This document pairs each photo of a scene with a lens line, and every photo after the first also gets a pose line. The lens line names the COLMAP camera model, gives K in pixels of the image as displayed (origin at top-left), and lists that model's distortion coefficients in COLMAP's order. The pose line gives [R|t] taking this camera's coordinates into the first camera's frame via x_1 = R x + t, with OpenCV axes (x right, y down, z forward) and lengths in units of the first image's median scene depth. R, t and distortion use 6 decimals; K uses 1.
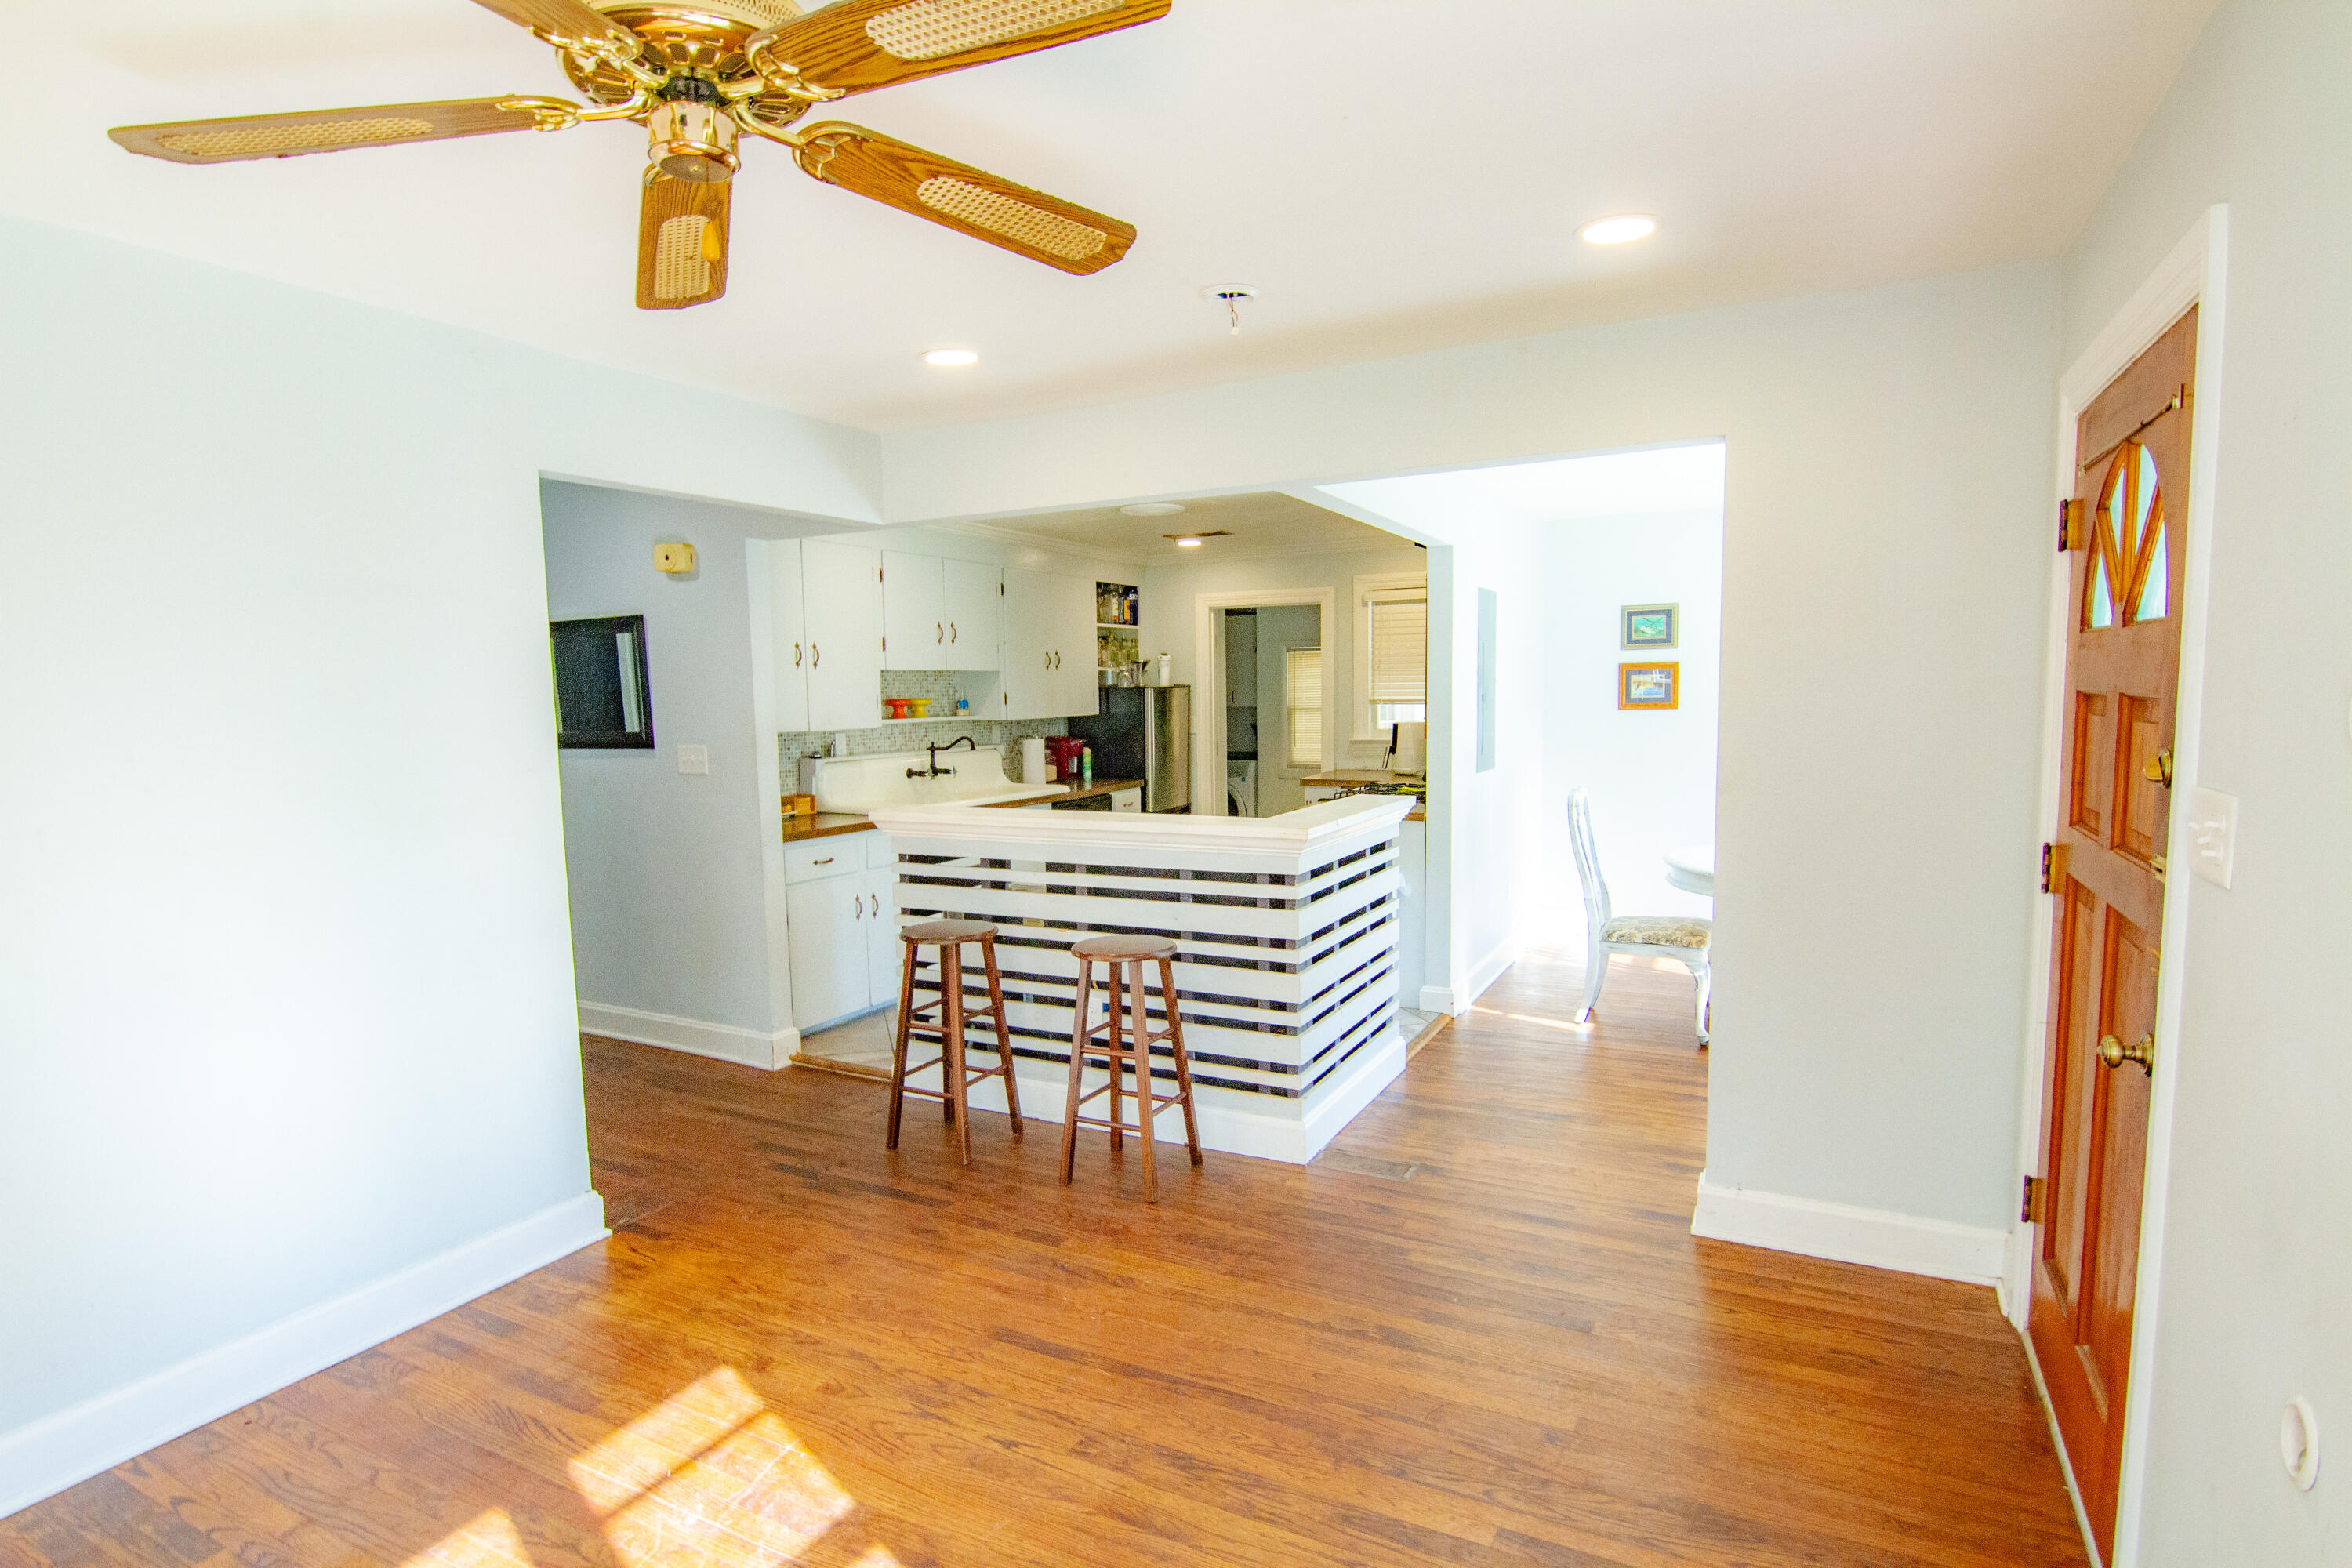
lens RADIAL K [[1199.7, 0, 1179.7], [0, 1199.7, 819.5], [0, 0, 1]] dist [-0.007983, -0.000851]
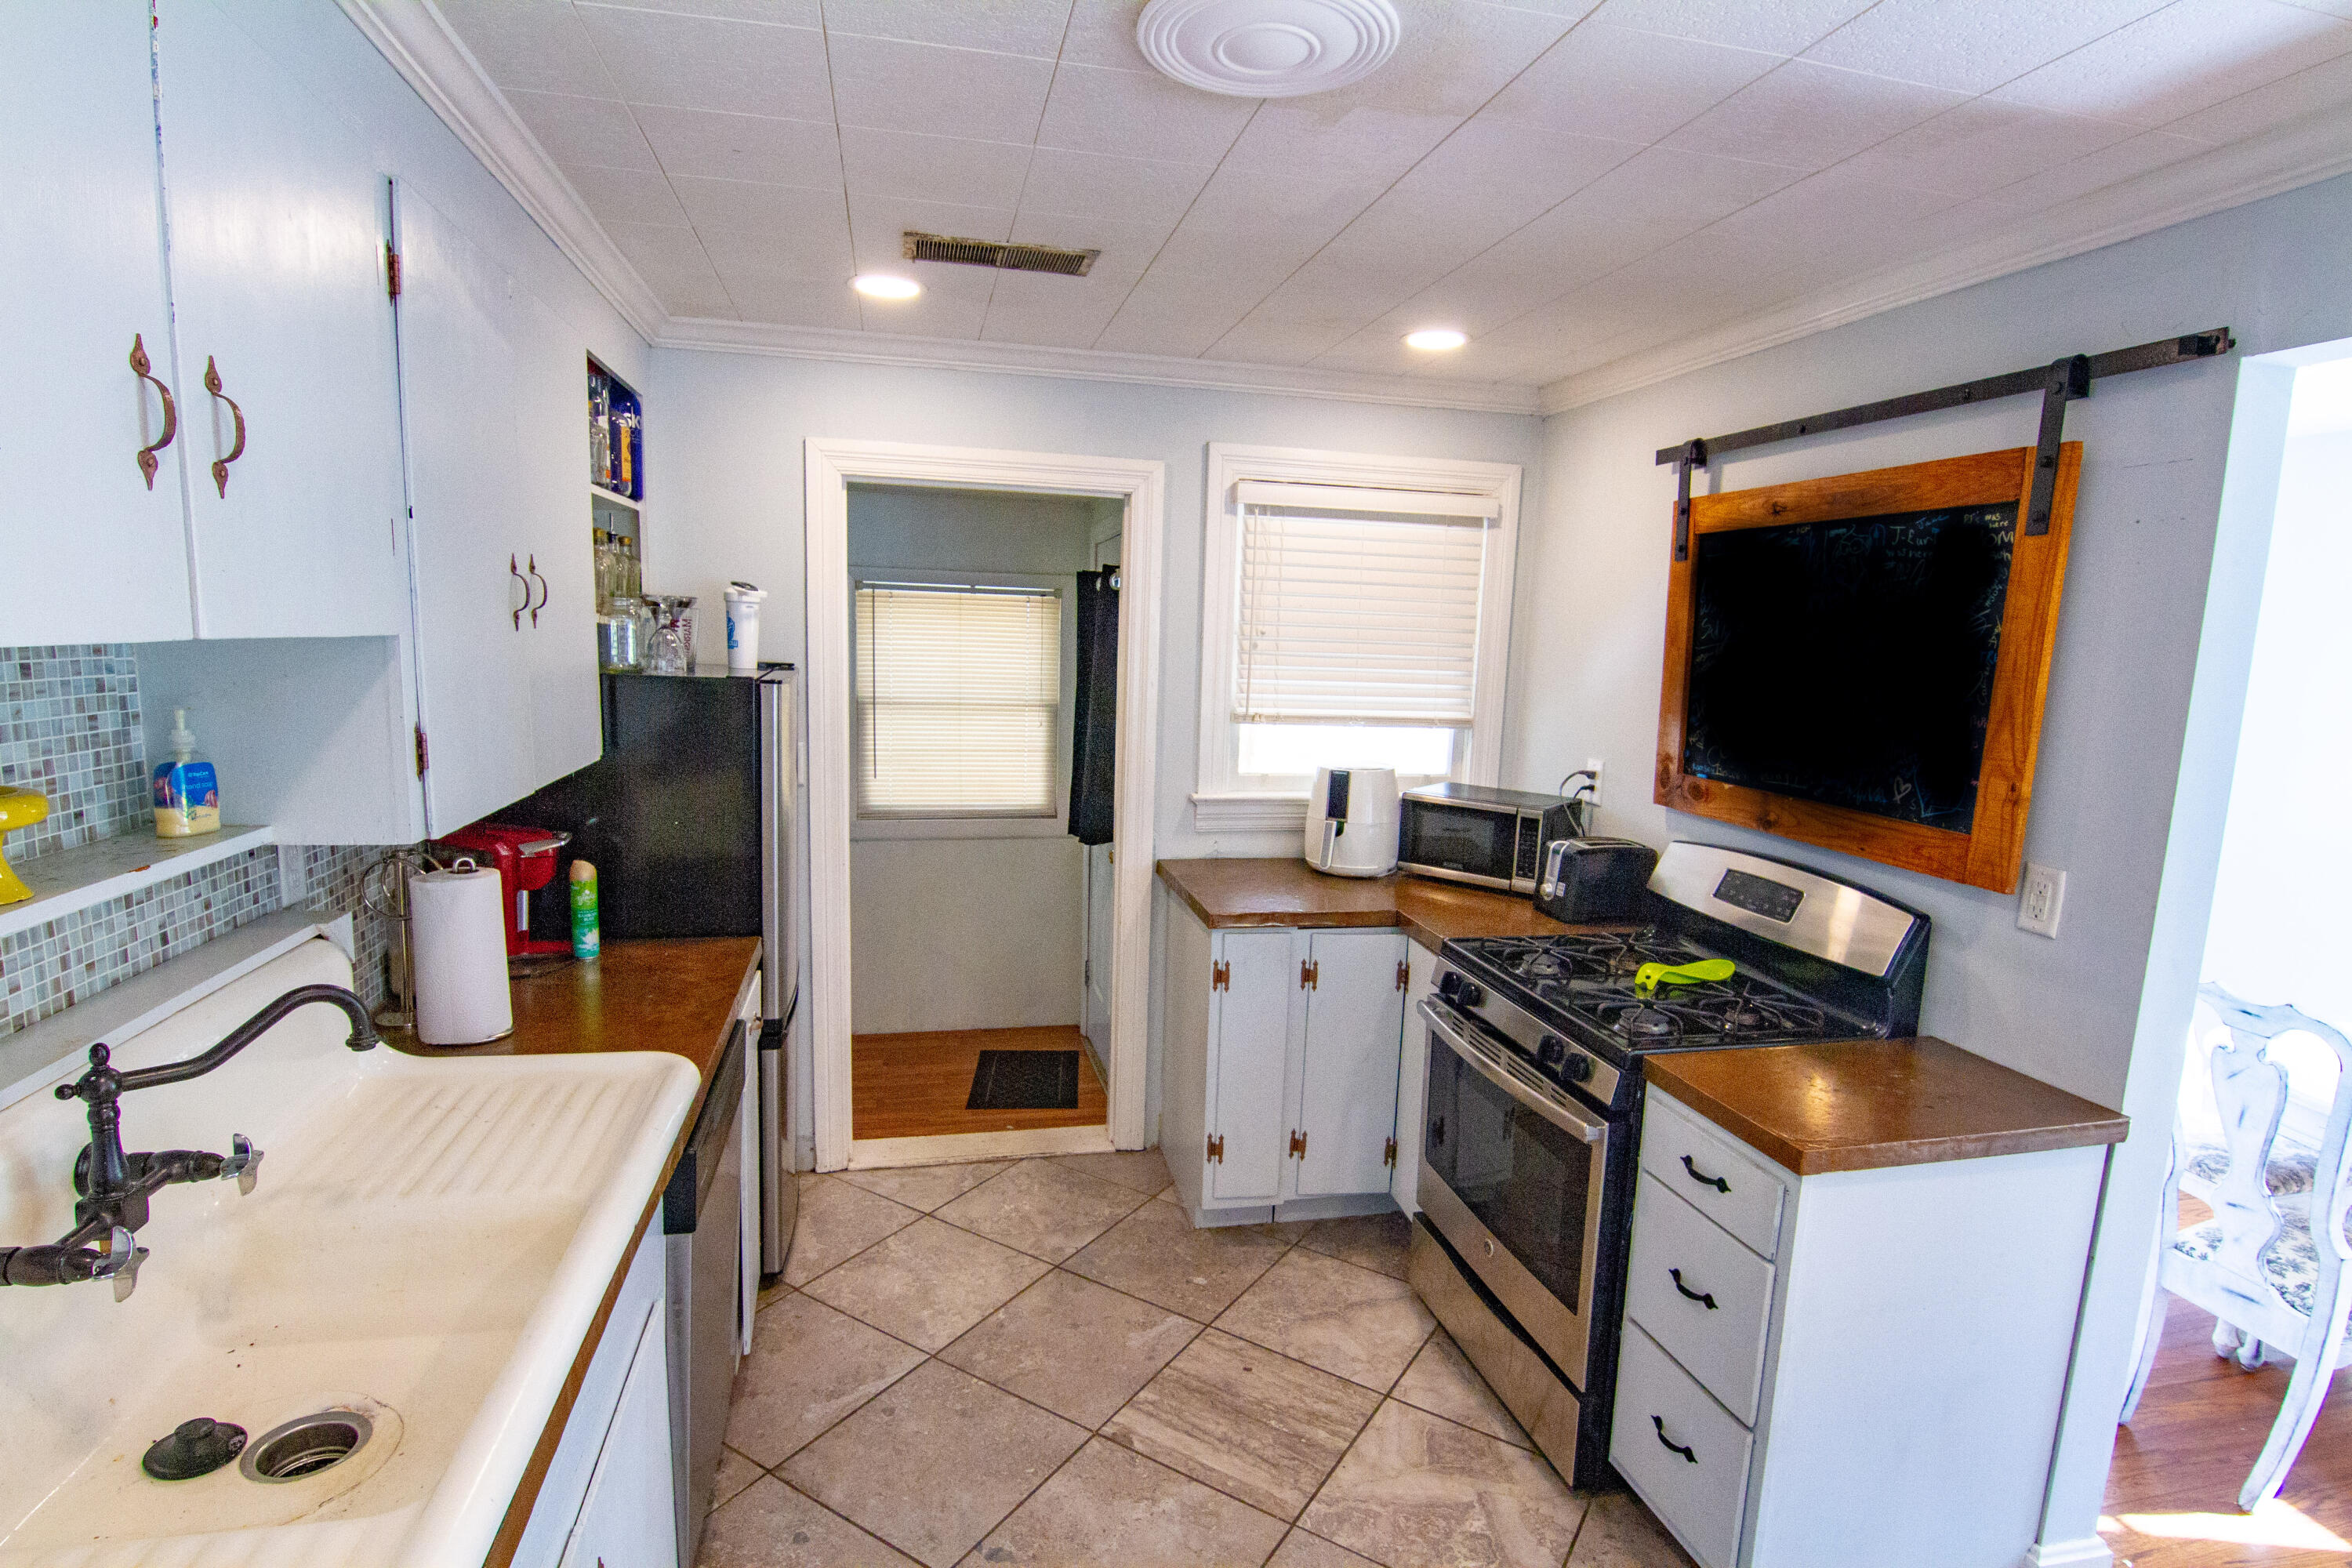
lens RADIAL K [[1199.7, 0, 1179.7], [0, 1199.7, 819.5], [0, 0, 1]] dist [-0.007983, -0.000851]
pose [[0.755880, -0.061678, 0.651799, -0.166297], [0.026098, 0.997600, 0.064134, -0.088029], [-0.654190, -0.031467, 0.755675, 0.645162]]
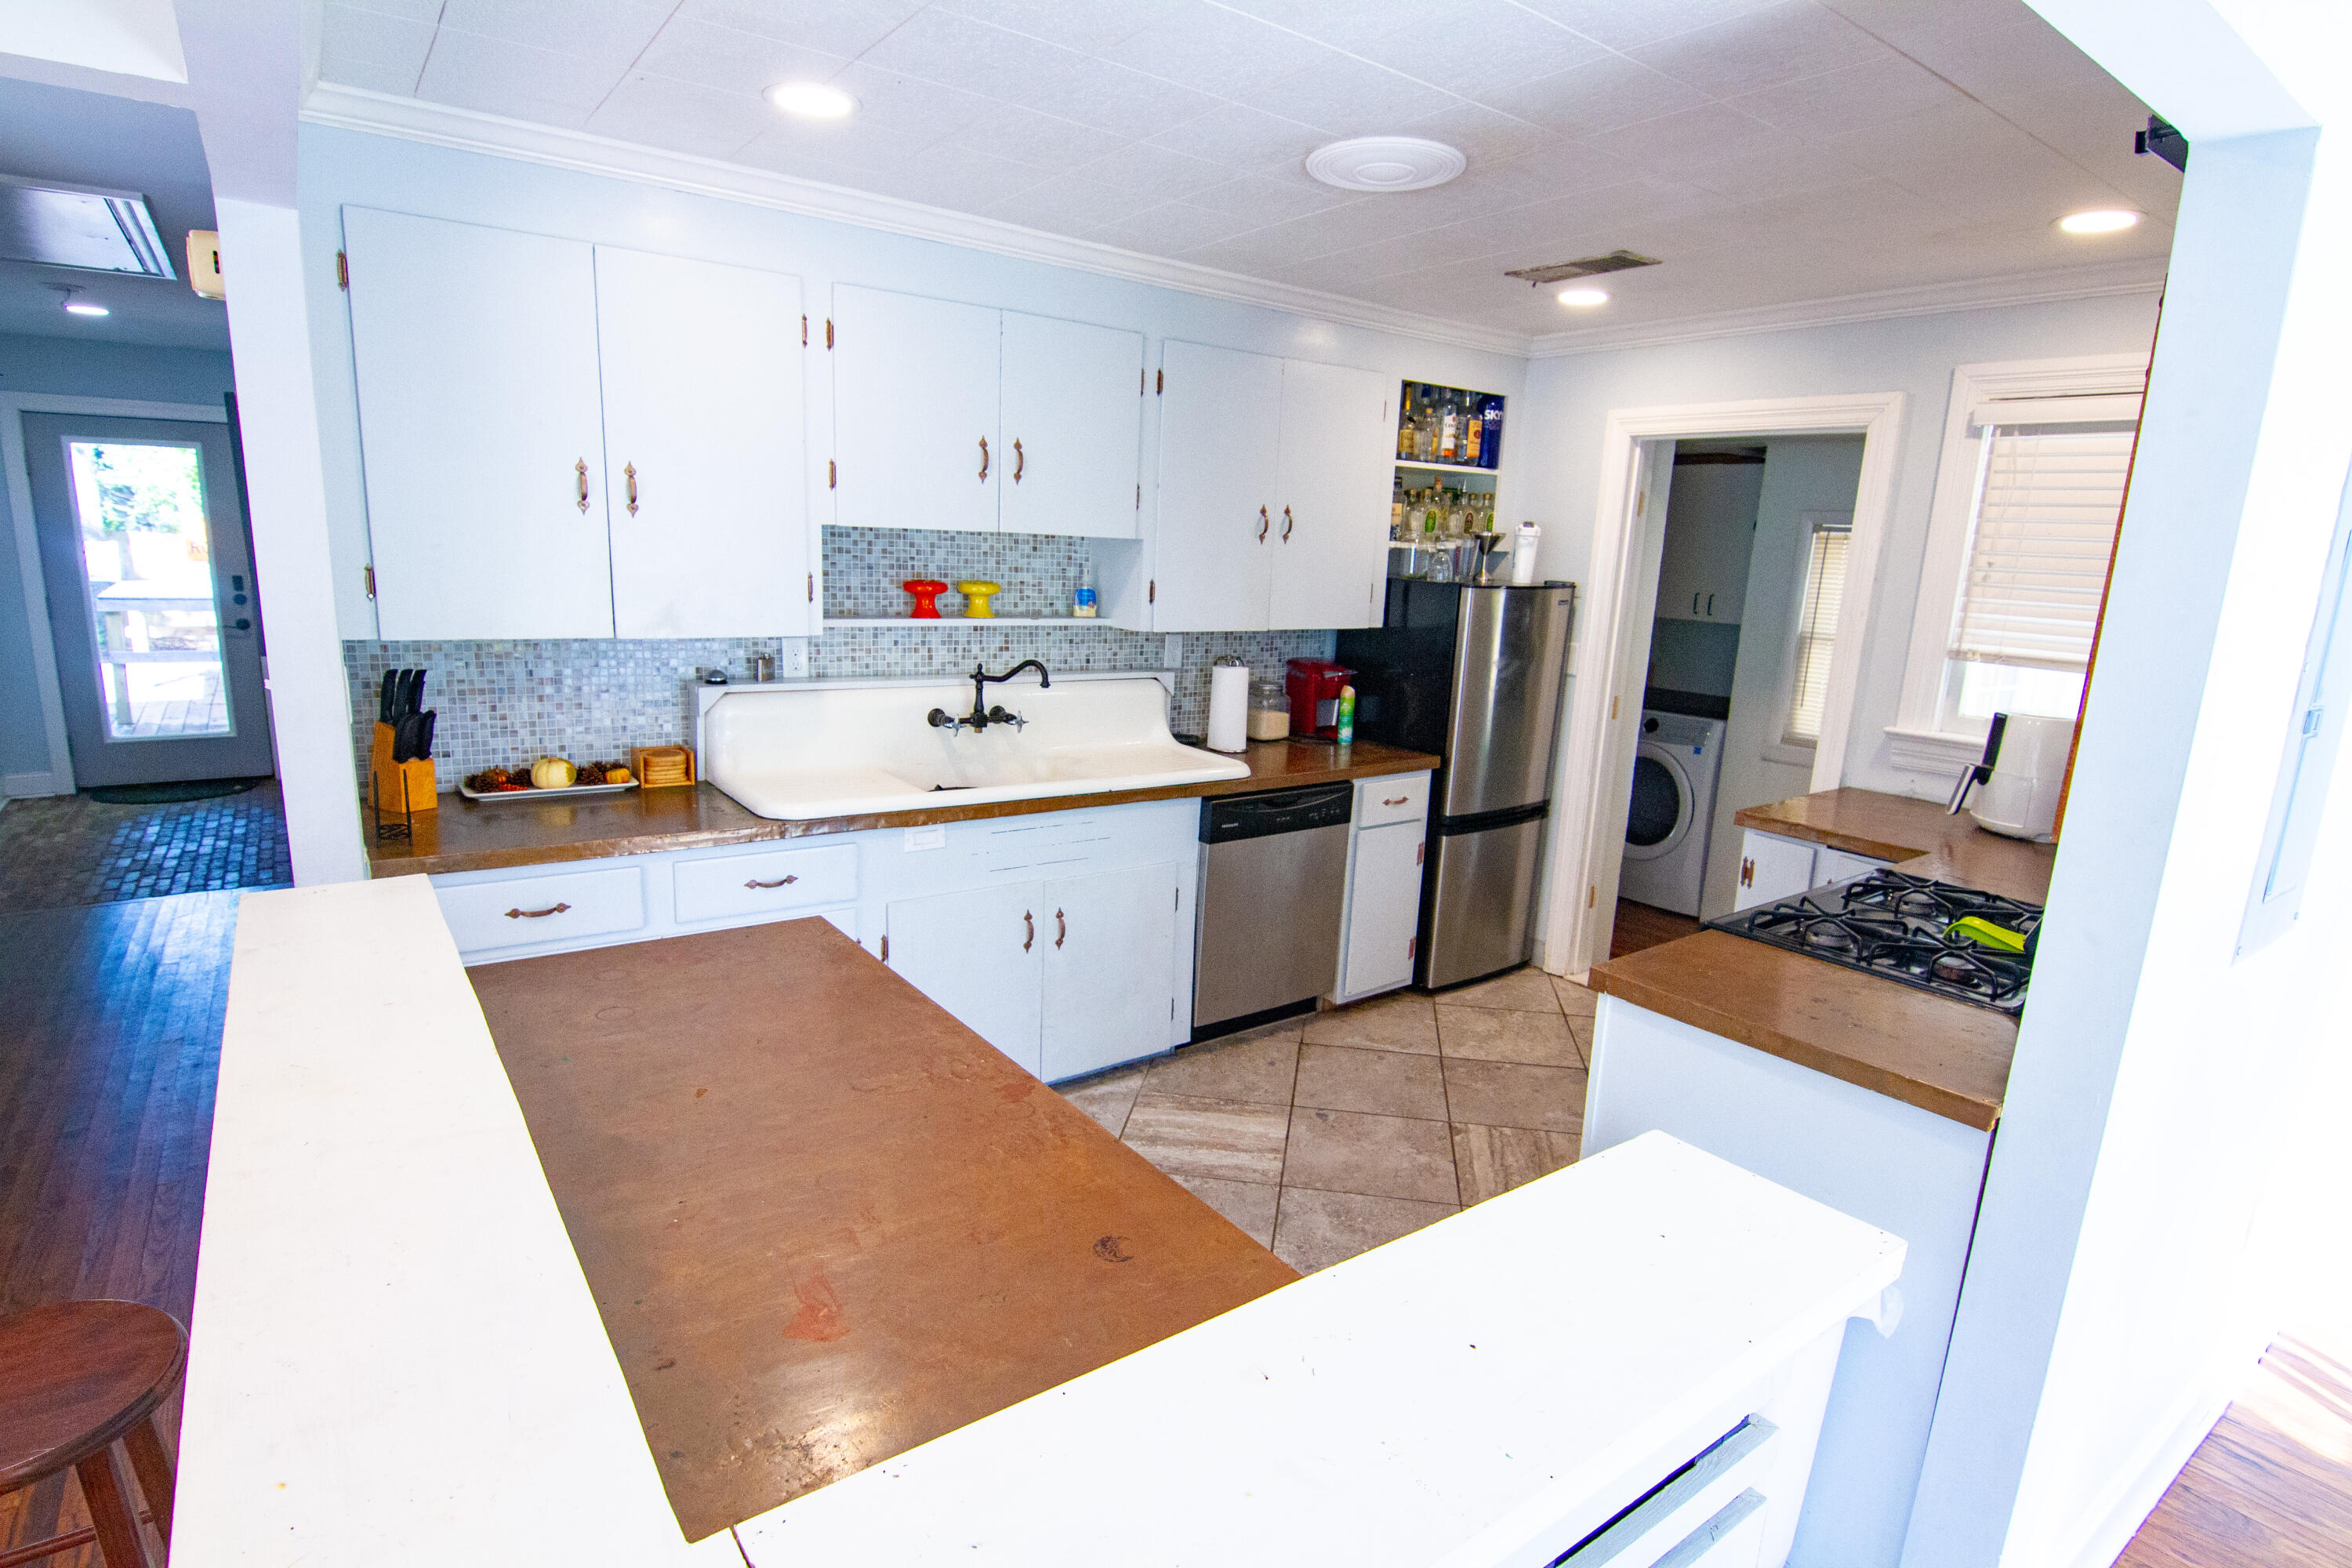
lens RADIAL K [[1199.7, 0, 1179.7], [0, 1199.7, 819.5], [0, 0, 1]] dist [-0.007983, -0.000851]
pose [[0.894950, 0.153511, -0.418926, 0.096350], [-0.105515, 0.985132, 0.135579, -0.066292], [0.433510, -0.077134, 0.897841, 0.457373]]
